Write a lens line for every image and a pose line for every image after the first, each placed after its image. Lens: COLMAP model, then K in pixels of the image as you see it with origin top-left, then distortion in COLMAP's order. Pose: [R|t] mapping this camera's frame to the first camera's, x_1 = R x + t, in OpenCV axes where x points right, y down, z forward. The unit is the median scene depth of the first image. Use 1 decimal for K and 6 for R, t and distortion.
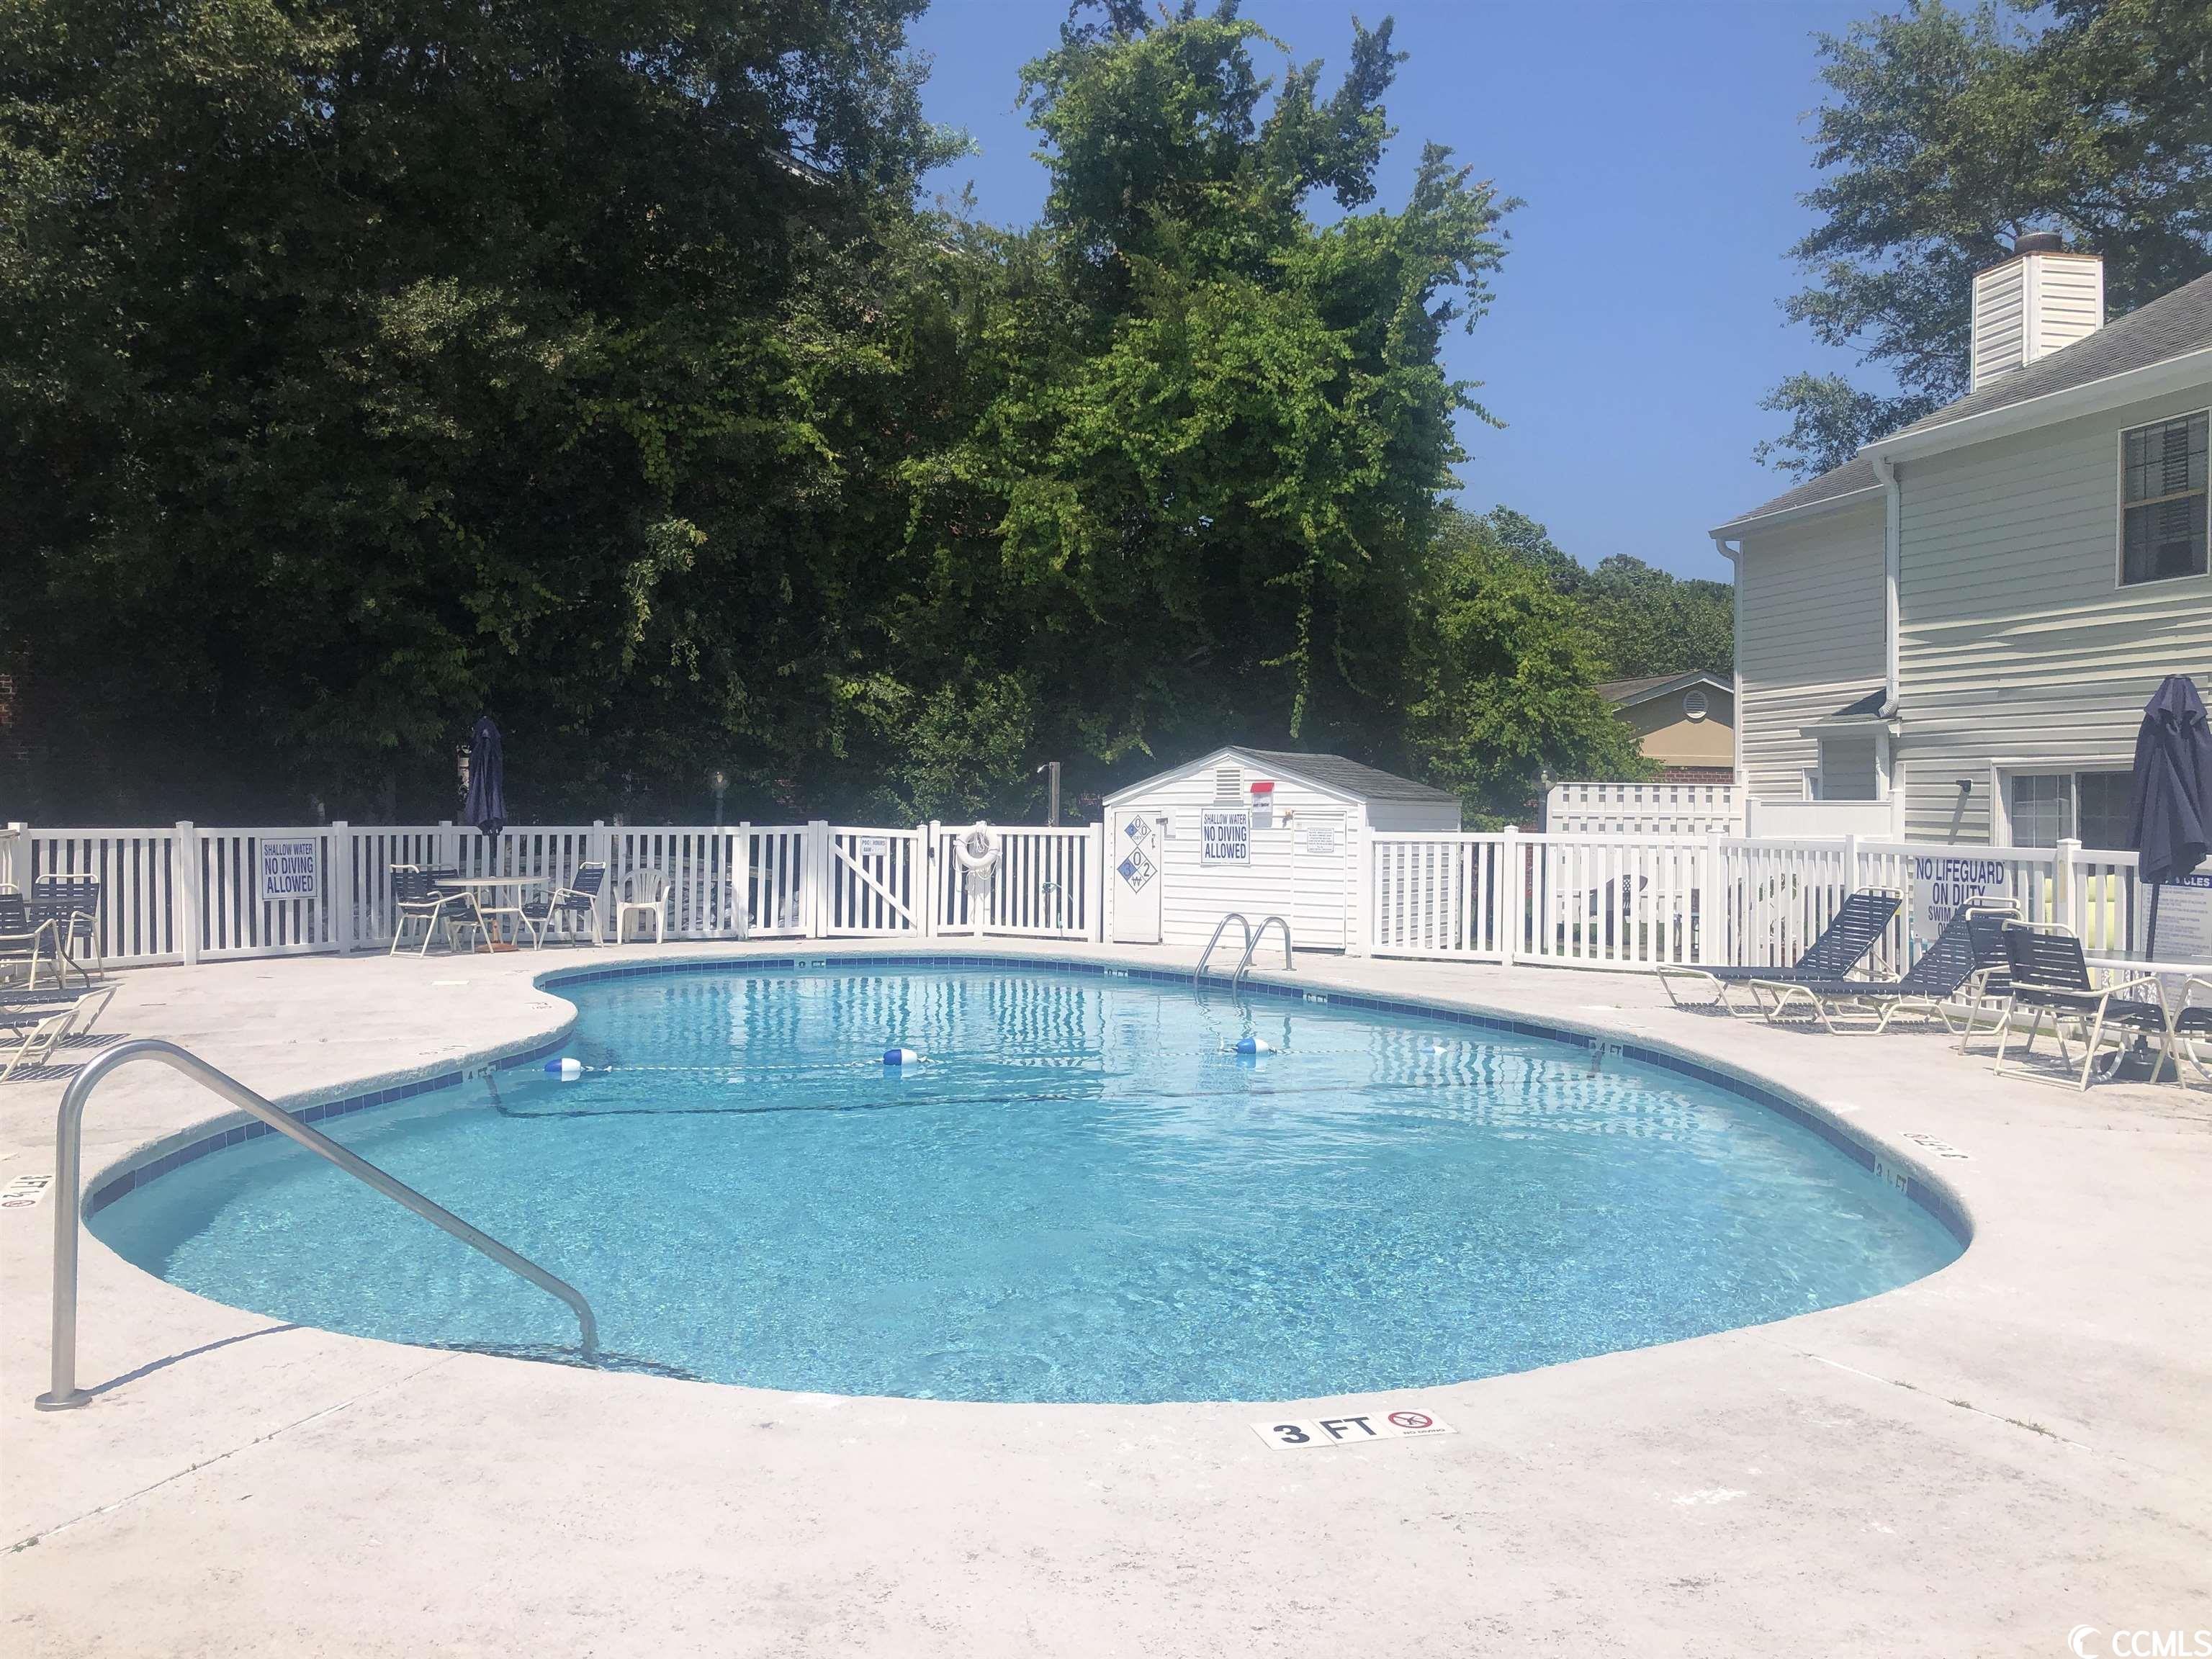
lens RADIAL K [[1804.6, 0, 1095.4], [0, 1804.6, 827.0], [0, 0, 1]] dist [0.066133, -0.105424]
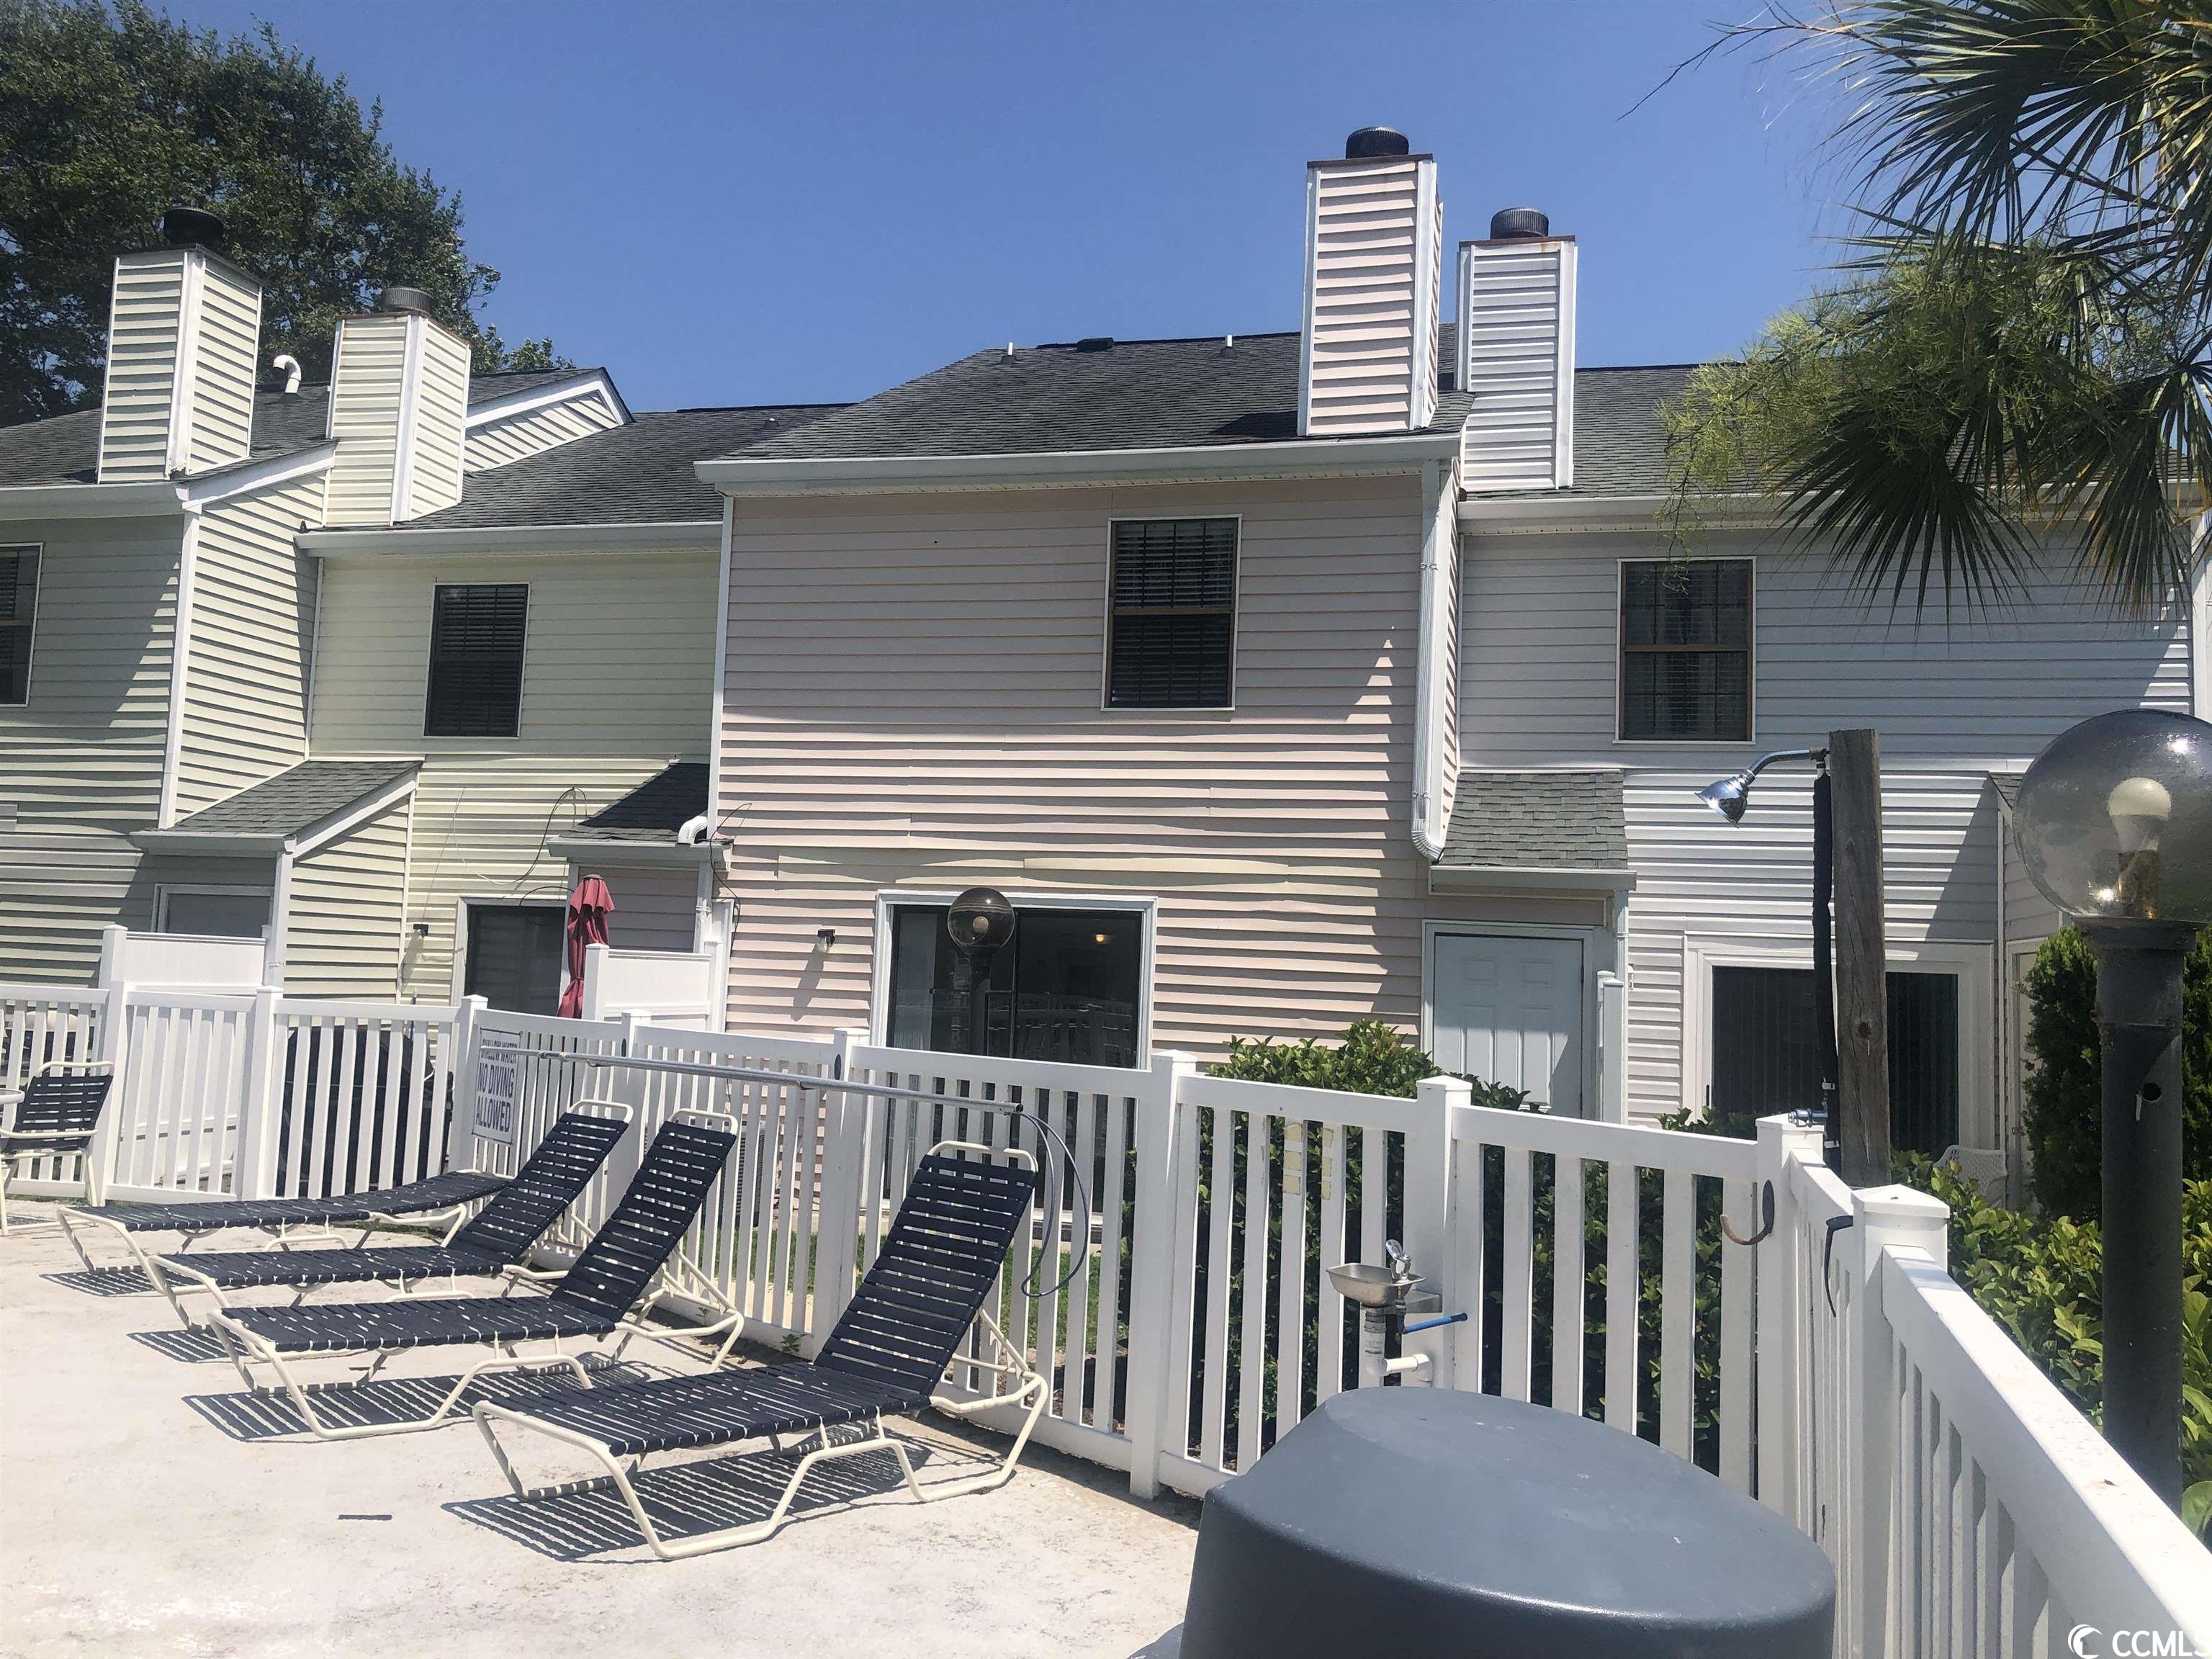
lens RADIAL K [[1804.6, 0, 1095.4], [0, 1804.6, 827.0], [0, 0, 1]] dist [0.066133, -0.105424]
pose [[0.446202, 0.097596, 0.889595, -0.129196], [-0.032312, 0.995145, -0.092968, -0.003261], [-0.894349, 0.012738, 0.447189, 0.544861]]
